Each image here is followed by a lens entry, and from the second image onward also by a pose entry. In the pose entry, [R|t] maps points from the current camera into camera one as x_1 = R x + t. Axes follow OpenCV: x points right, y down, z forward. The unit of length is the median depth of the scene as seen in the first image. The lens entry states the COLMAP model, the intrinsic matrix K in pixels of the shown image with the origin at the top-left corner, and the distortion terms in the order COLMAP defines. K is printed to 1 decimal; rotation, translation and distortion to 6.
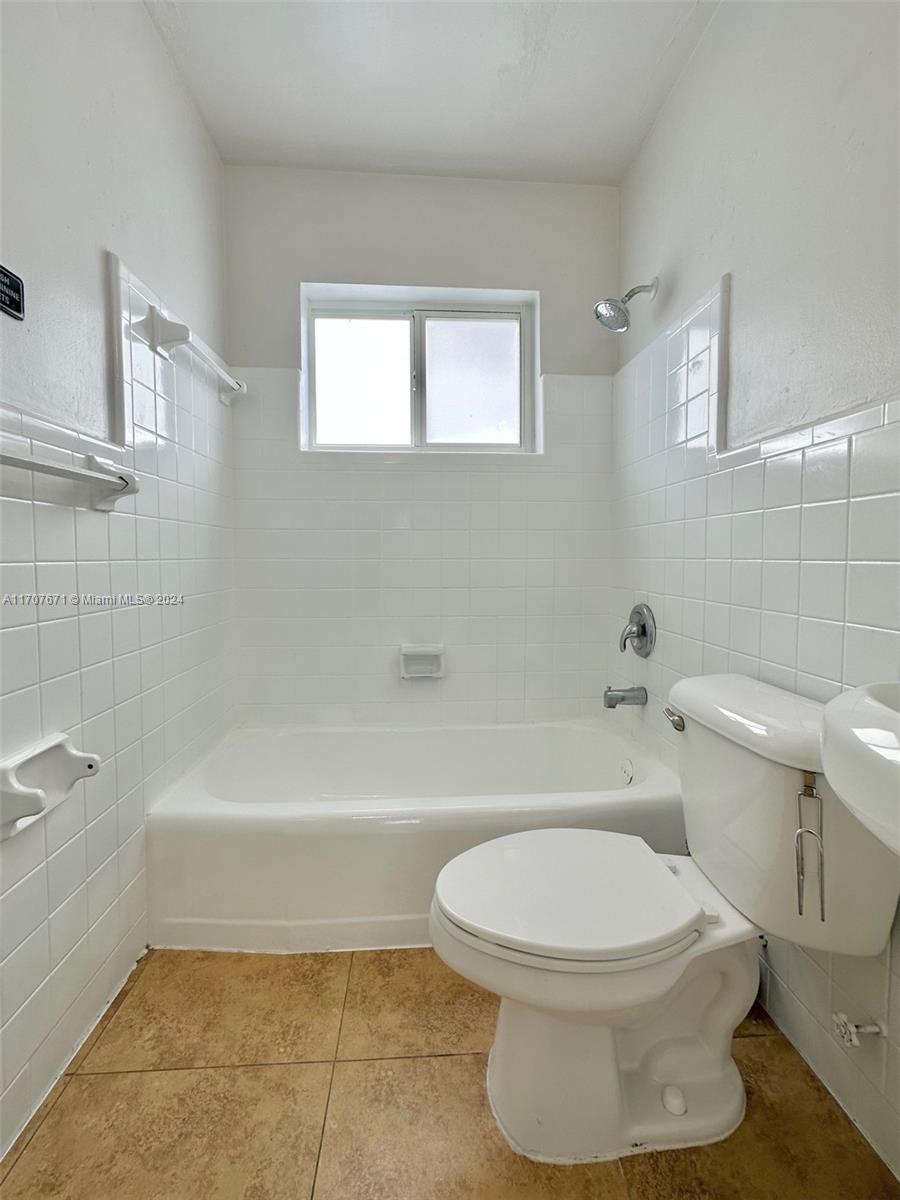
lens RADIAL K [[512.4, 0, 448.3], [0, 512.4, 580.3], [0, 0, 1]] dist [-0.002108, -0.000191]
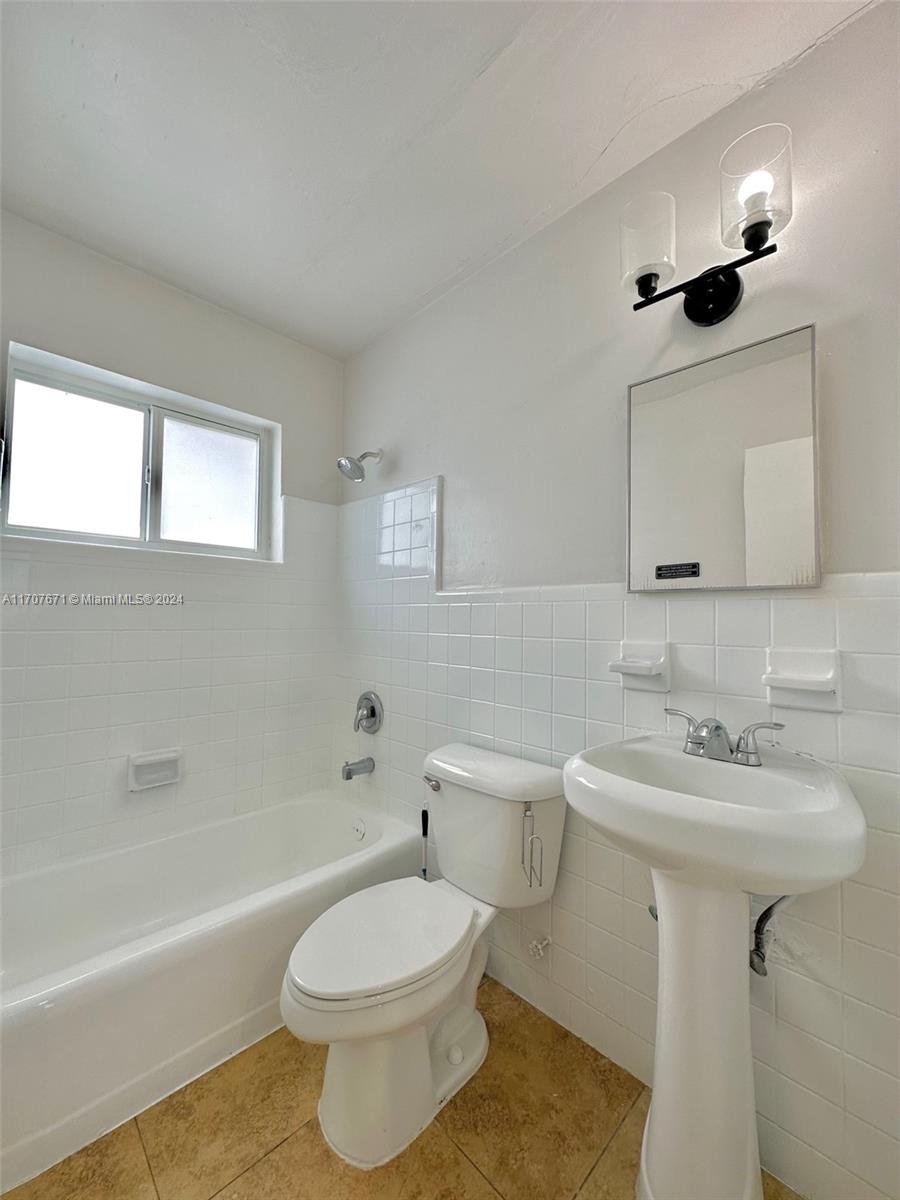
lens RADIAL K [[481.4, 0, 450.0], [0, 481.4, 600.0], [0, 0, 1]] dist [-0.002262, 0.000222]
pose [[0.753559, 0.036631, 0.656359, -0.360417], [0.017524, 0.996972, -0.075759, -0.117068], [-0.657147, 0.068591, 0.750635, -0.070889]]
